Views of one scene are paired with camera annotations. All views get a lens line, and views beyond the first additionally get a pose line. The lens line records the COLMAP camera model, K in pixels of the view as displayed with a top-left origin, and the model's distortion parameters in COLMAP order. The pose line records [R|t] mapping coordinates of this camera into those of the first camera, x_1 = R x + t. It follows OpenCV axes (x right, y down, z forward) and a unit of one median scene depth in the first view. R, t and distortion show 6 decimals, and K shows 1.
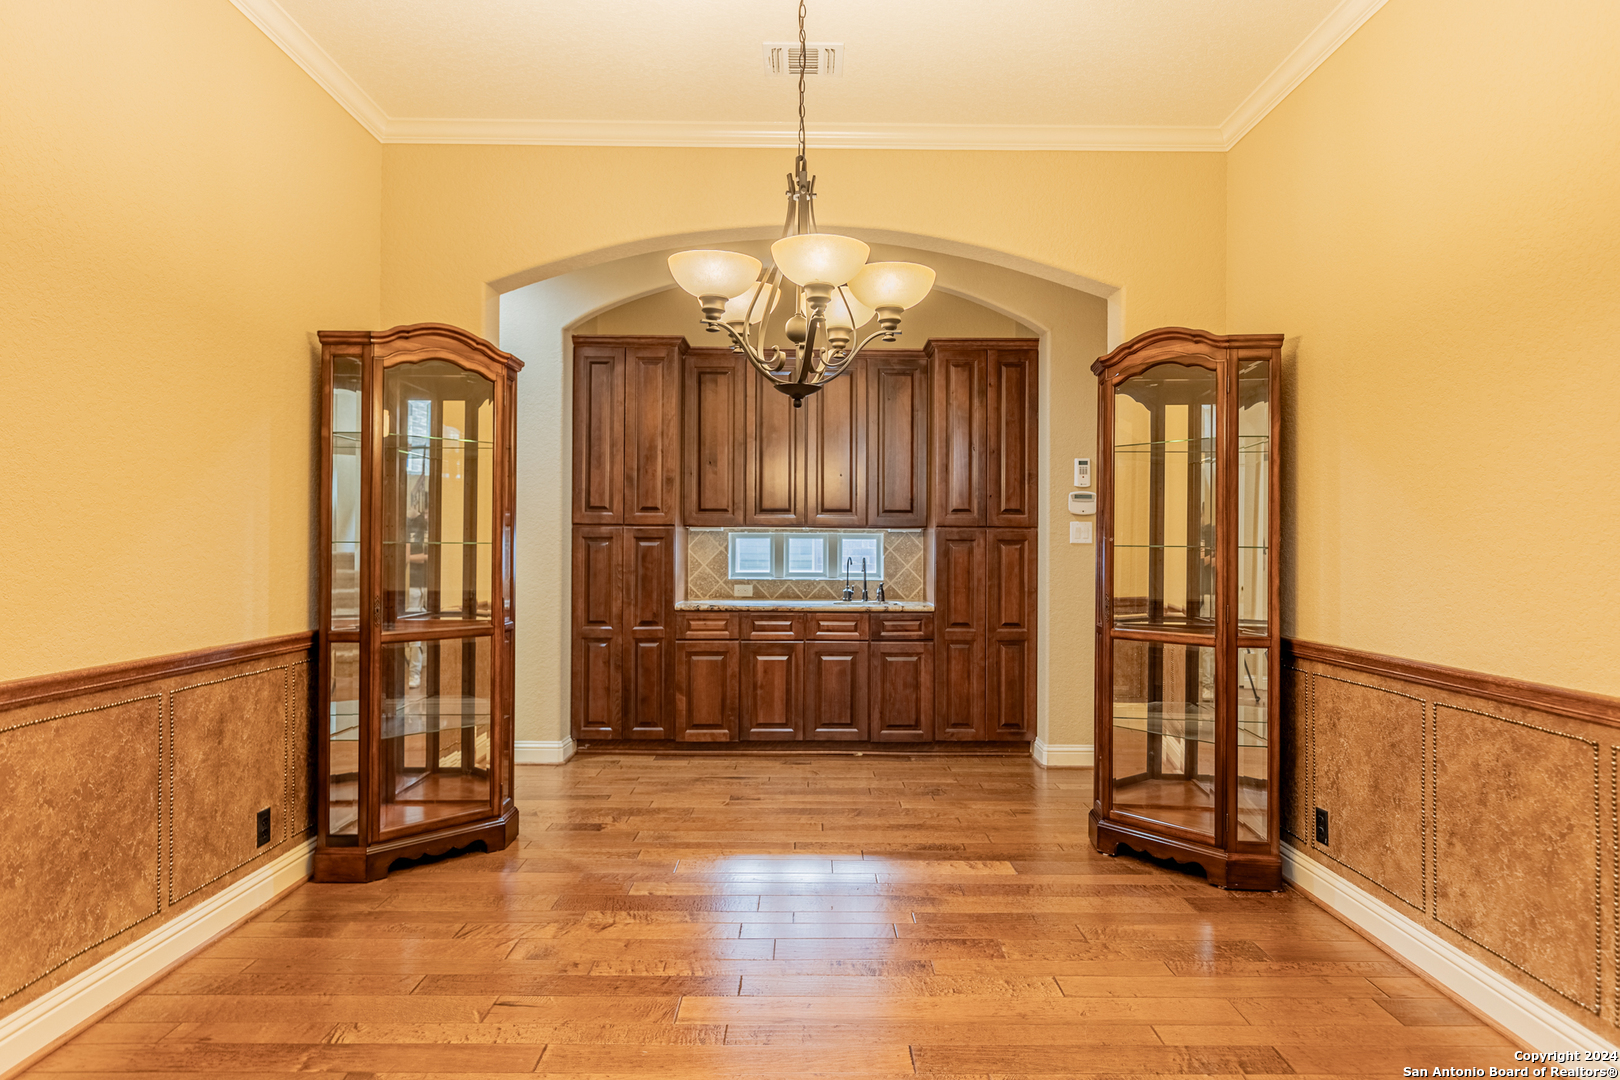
lens RADIAL K [[929.4, 0, 819.3], [0, 929.4, 544.7], [0, 0, 1]] dist [0.006363, -0.002783]
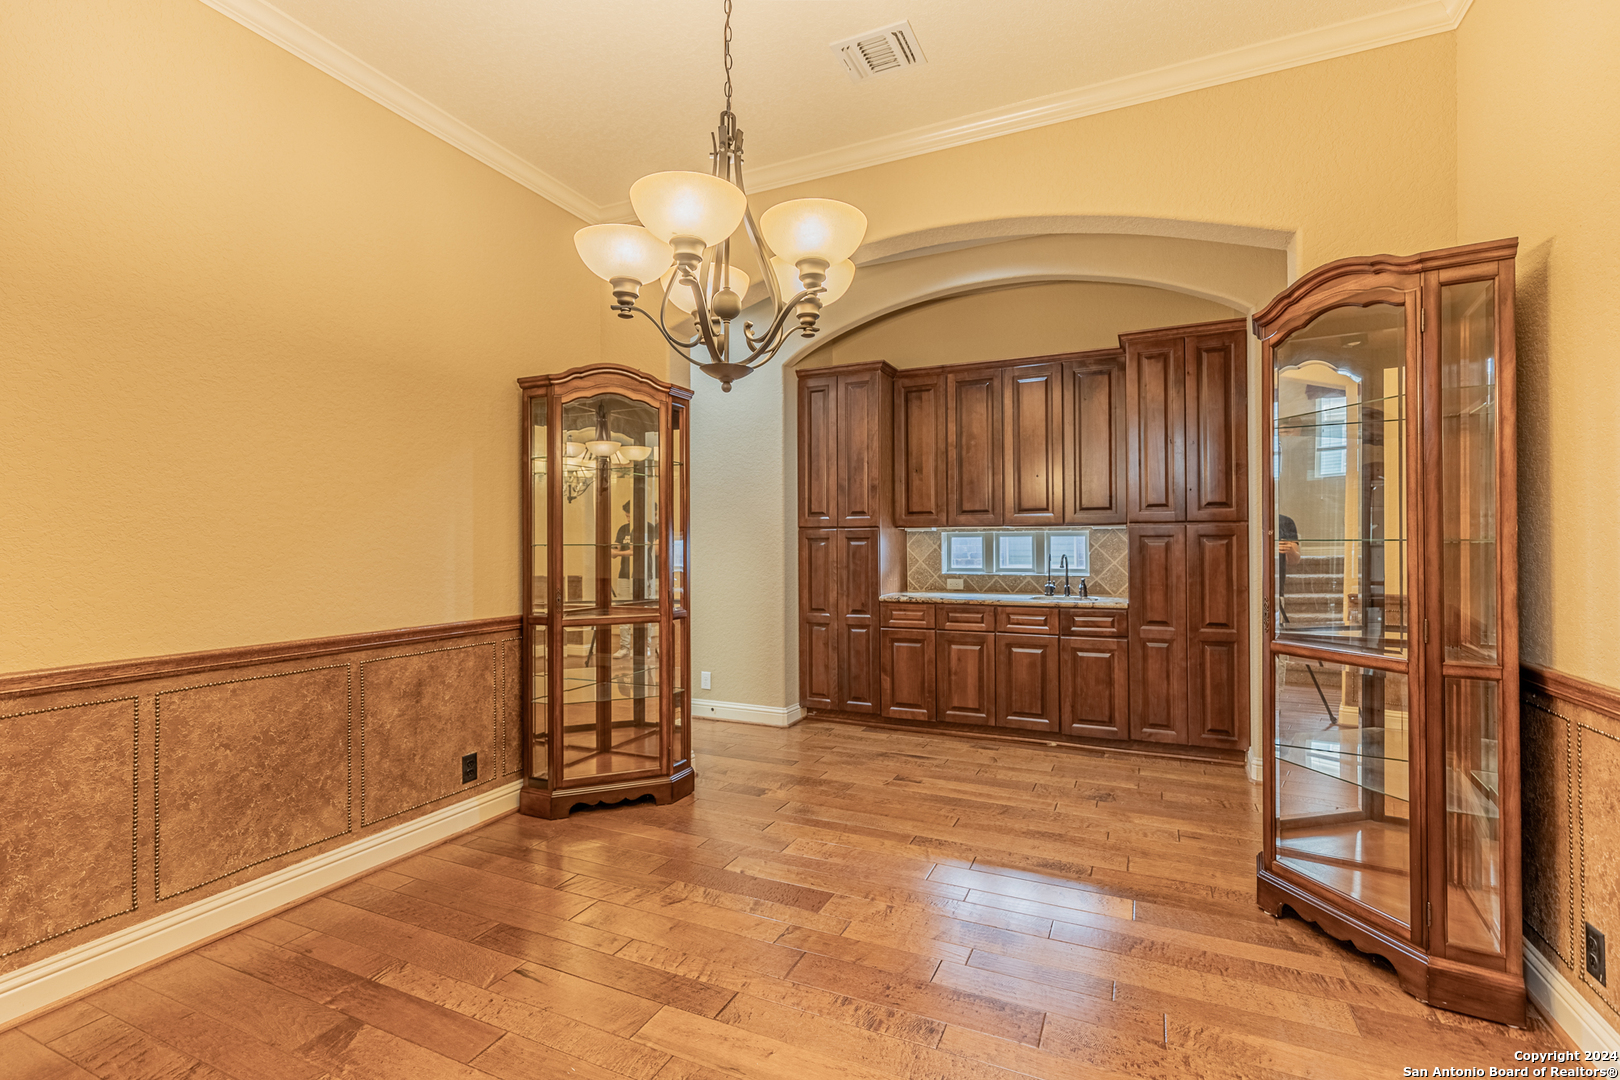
lens RADIAL K [[724.9, 0, 802.6], [0, 724.9, 542.2], [0, 0, 1]] dist [0.007010, -0.001872]
pose [[0.909719, -0.011326, -0.415070, 0.211951], [0.010560, 0.999936, -0.004140, 0.001149], [0.415091, -0.000617, 0.909780, 0.248807]]
